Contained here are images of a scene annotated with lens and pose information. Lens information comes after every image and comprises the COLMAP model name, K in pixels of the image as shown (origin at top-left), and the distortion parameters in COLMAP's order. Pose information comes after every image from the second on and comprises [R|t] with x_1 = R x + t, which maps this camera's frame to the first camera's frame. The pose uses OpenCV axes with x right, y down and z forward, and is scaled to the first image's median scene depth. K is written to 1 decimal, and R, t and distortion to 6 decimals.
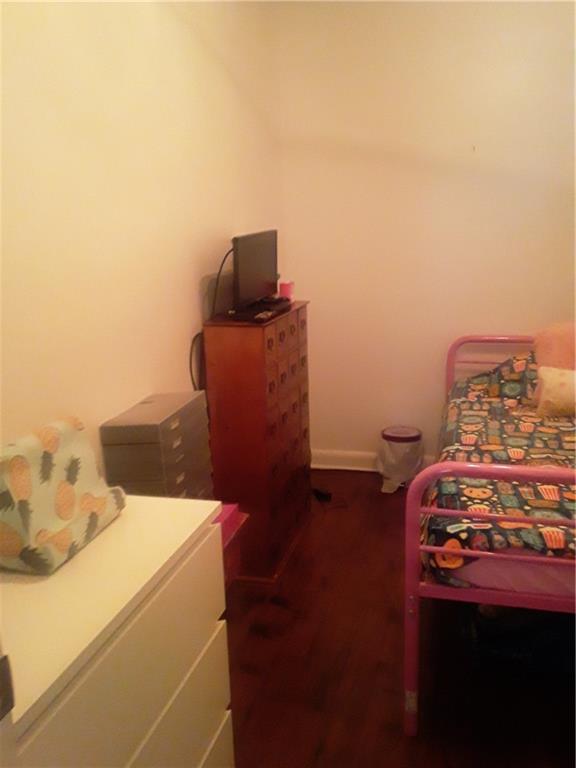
lens RADIAL K [[746.9, 0, 292.3], [0, 746.9, 385.2], [0, 0, 1]] dist [0.125943, -0.344551]
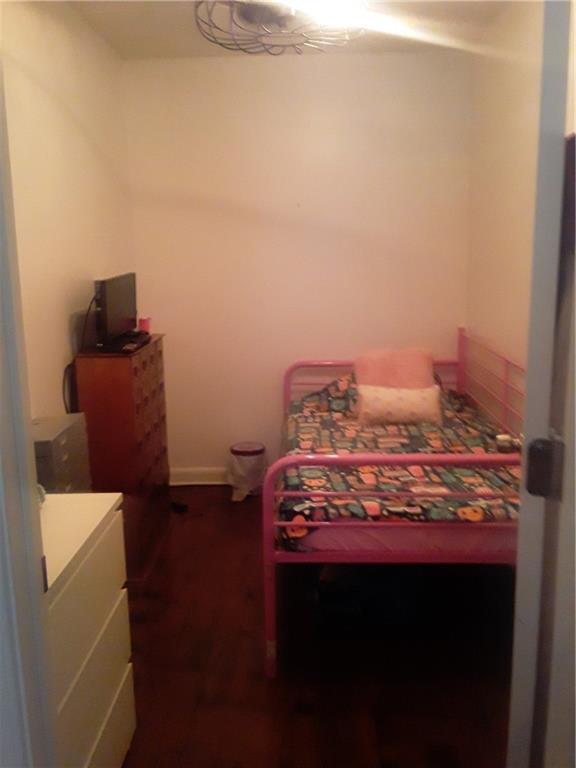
lens RADIAL K [[746.9, 0, 292.3], [0, 746.9, 385.2], [0, 0, 1]] dist [0.125943, -0.344551]
pose [[0.974611, -0.031593, 0.221663, -0.050337], [0.040687, 0.998502, -0.036581, 0.017325], [-0.220176, 0.044671, 0.974437, -0.173829]]
